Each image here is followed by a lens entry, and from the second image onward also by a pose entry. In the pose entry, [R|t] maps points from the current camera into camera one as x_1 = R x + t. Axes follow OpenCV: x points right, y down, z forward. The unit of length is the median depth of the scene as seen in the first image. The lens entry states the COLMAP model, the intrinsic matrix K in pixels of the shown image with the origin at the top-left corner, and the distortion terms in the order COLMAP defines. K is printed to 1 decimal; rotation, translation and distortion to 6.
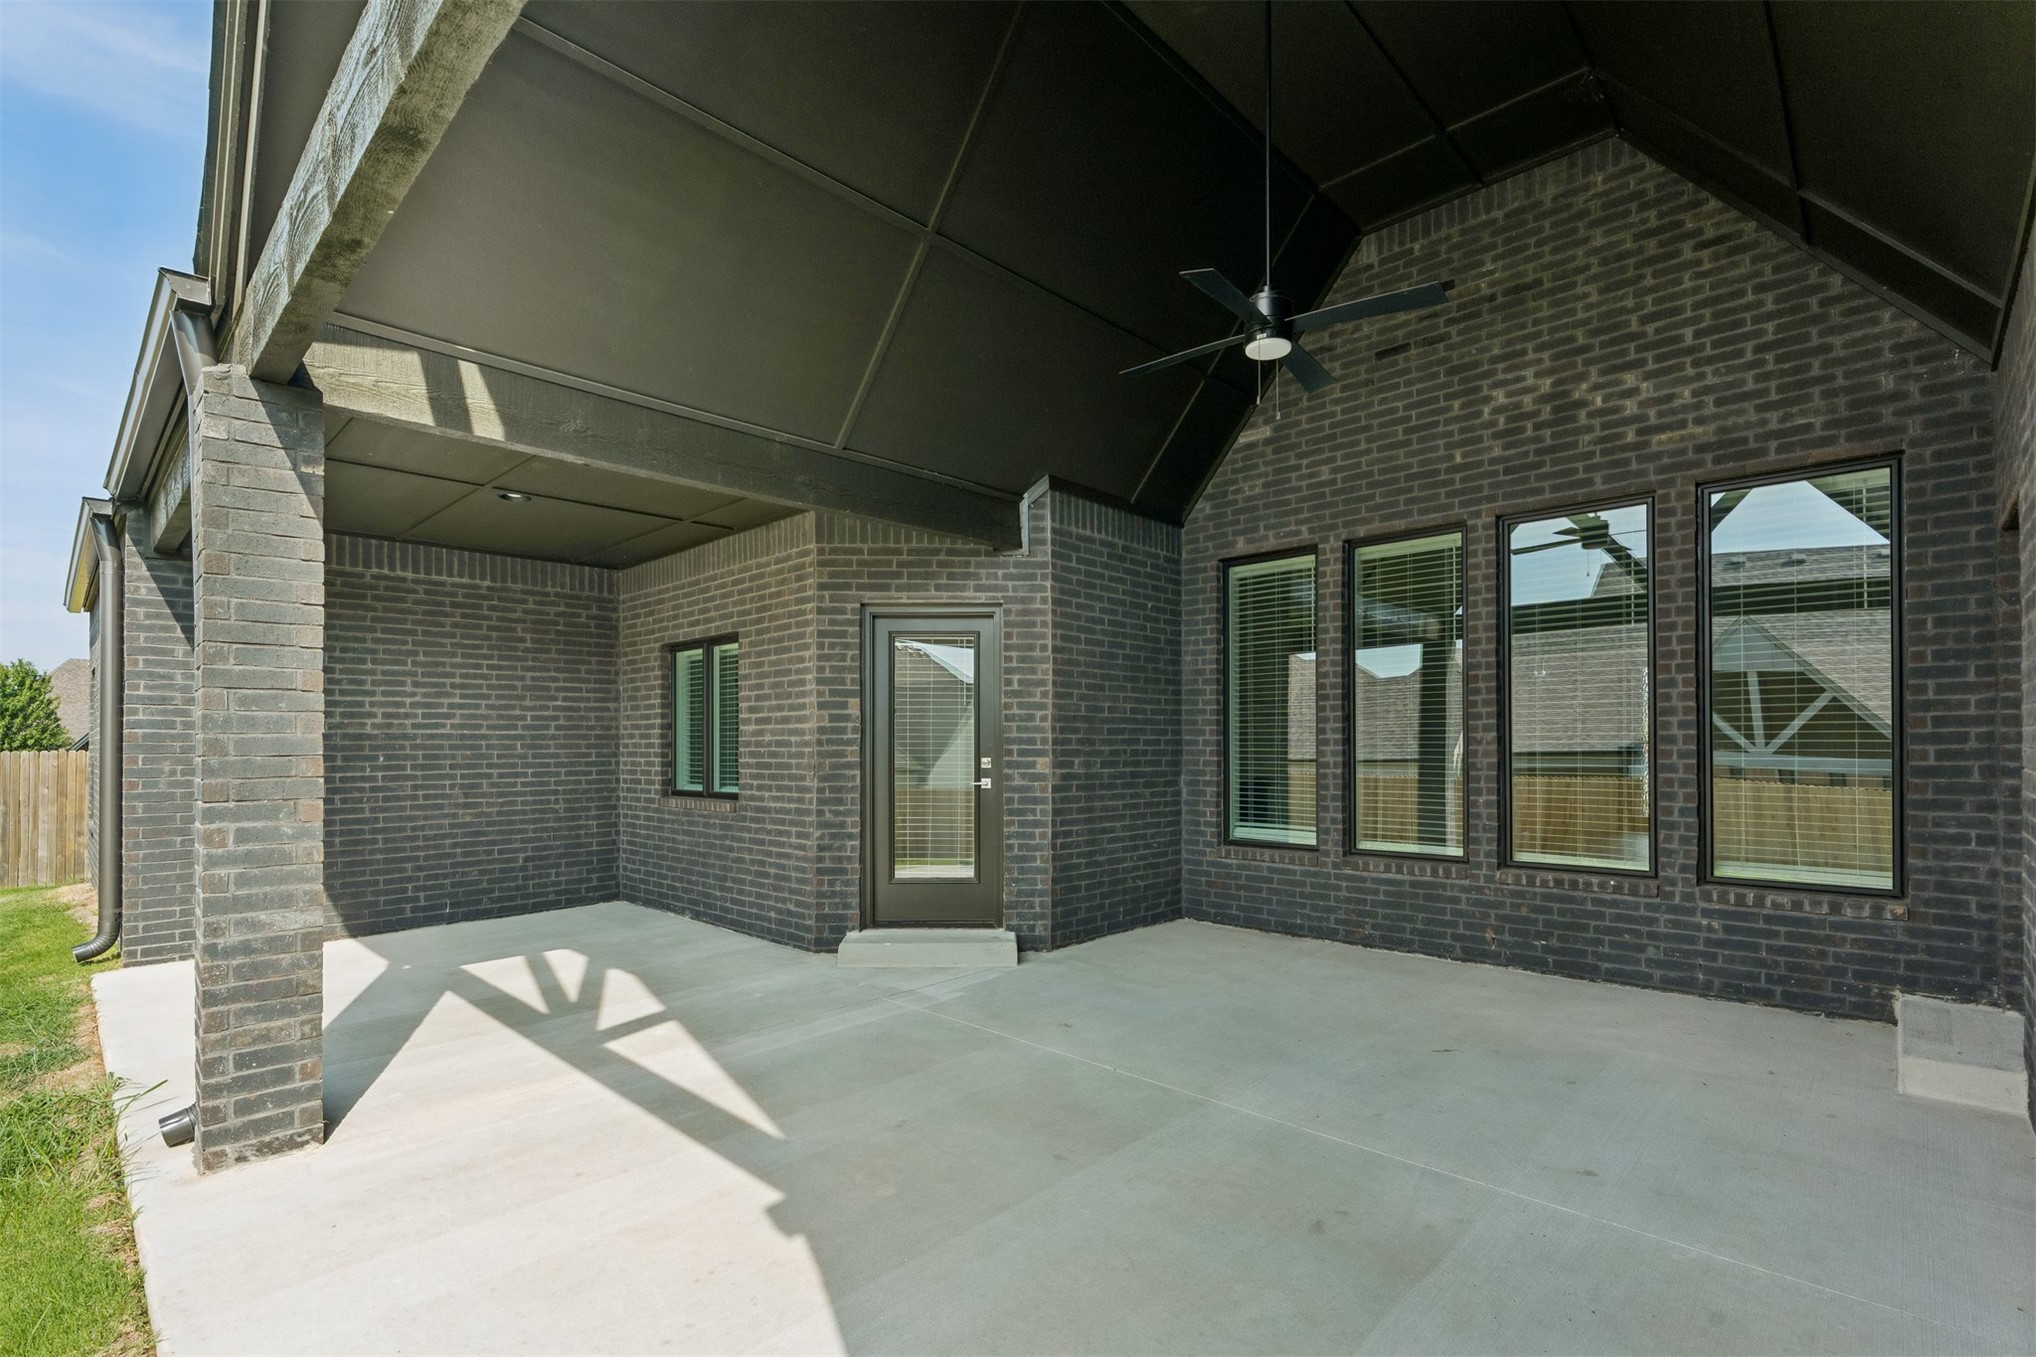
lens RADIAL K [[926.8, 0, 1018.3], [0, 926.8, 742.2], [0, 0, 1]] dist [-0.000442, -0.000025]
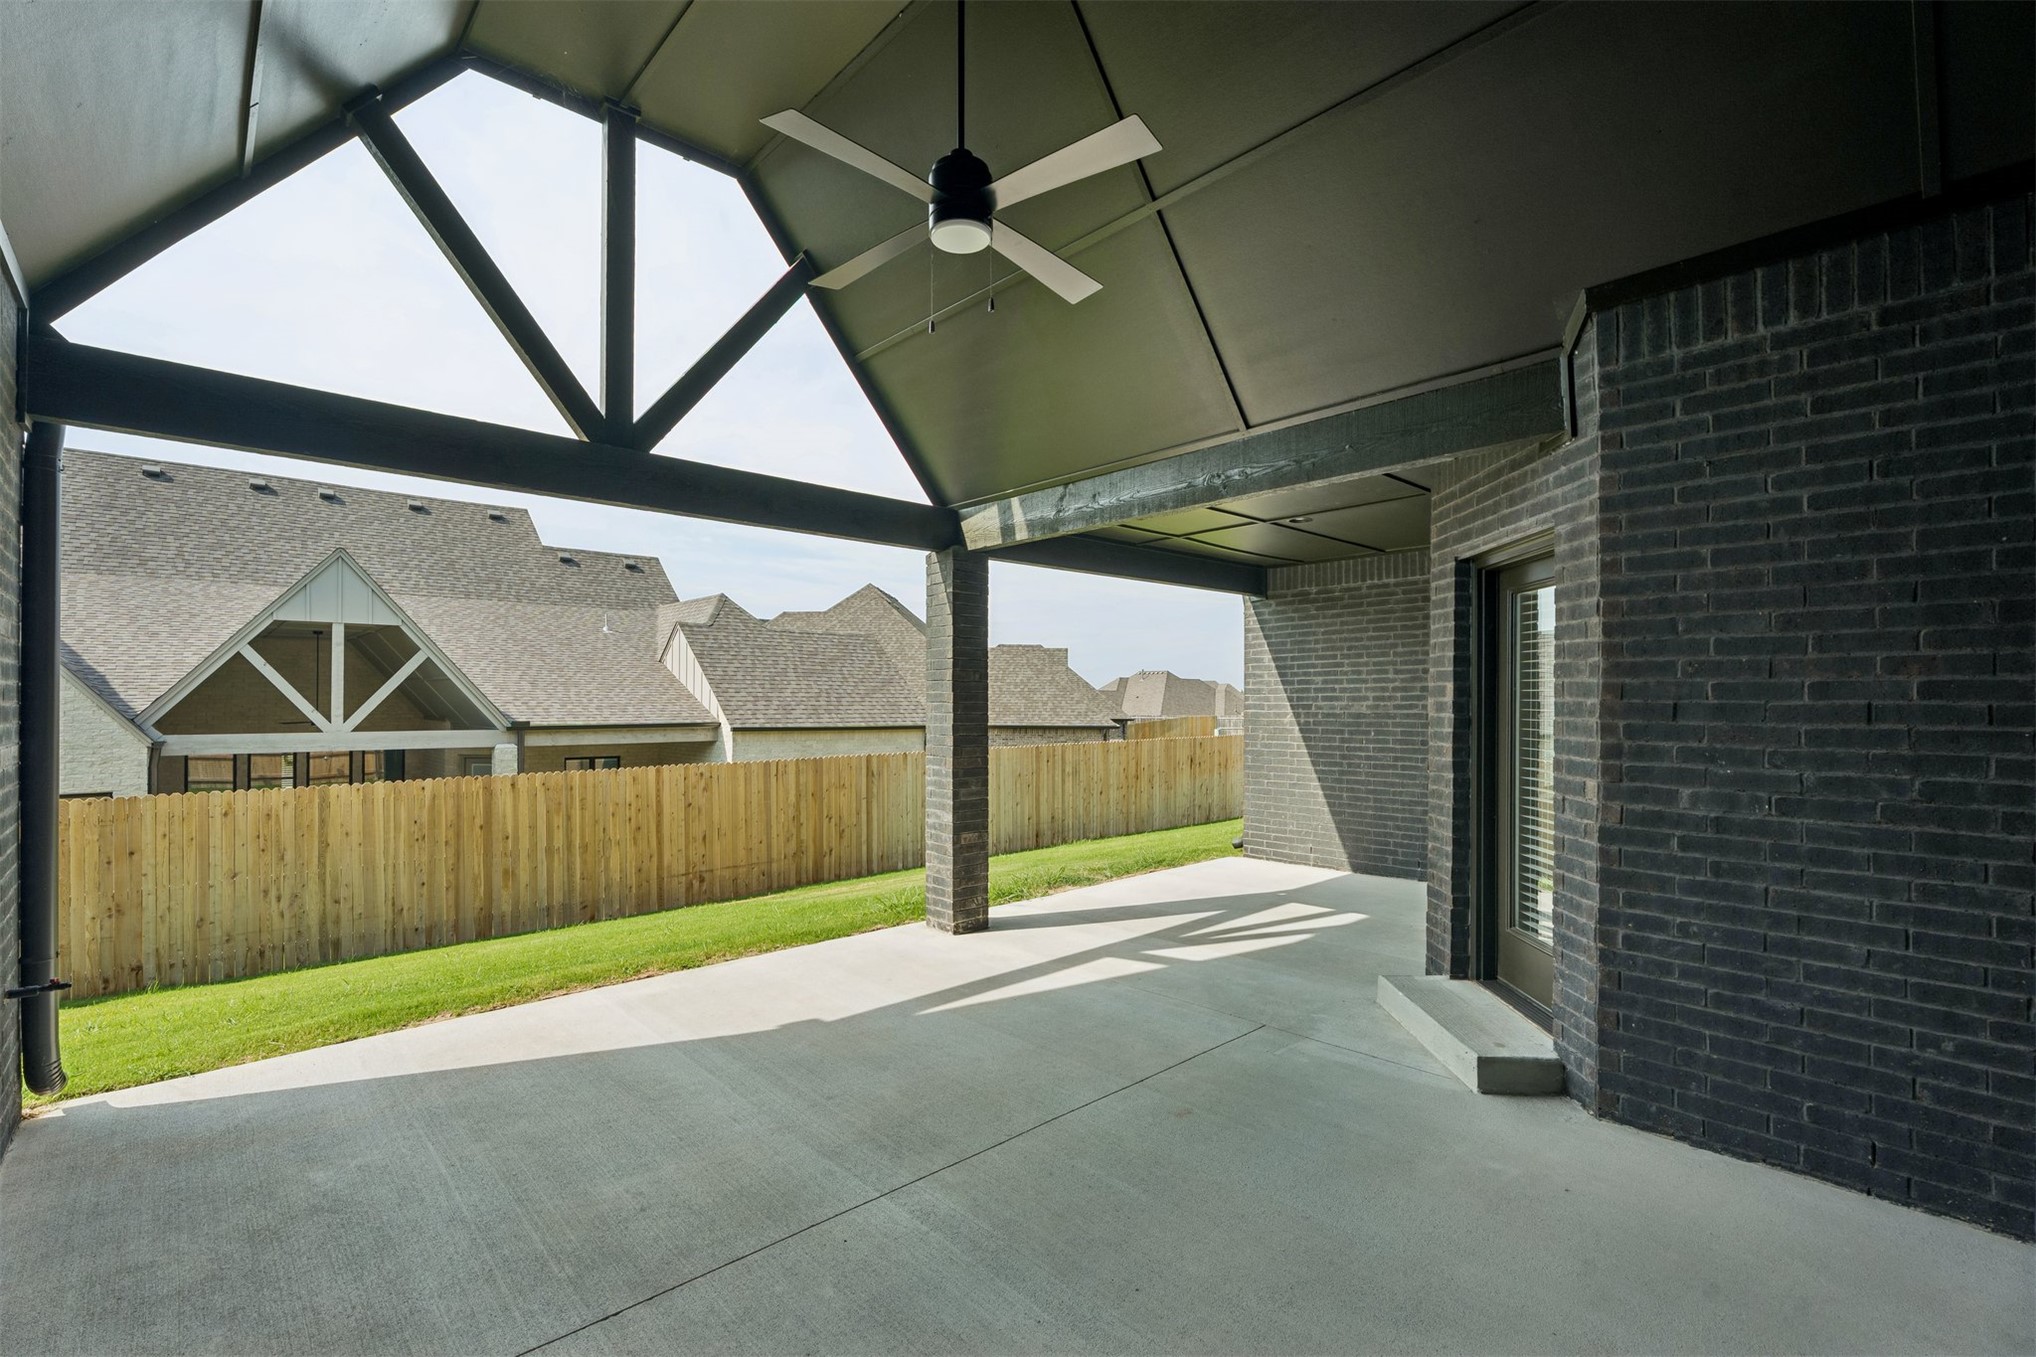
lens RADIAL K [[907.6, 0, 1018.9], [0, 907.6, 699.3], [0, 0, 1]] dist [0.000016, 0.000185]
pose [[-0.059882, 0.001679, -0.998204, 0.556215], [0.001947, 0.999997, 0.001566, -0.031140], [0.998204, -0.001849, -0.059885, 0.609100]]
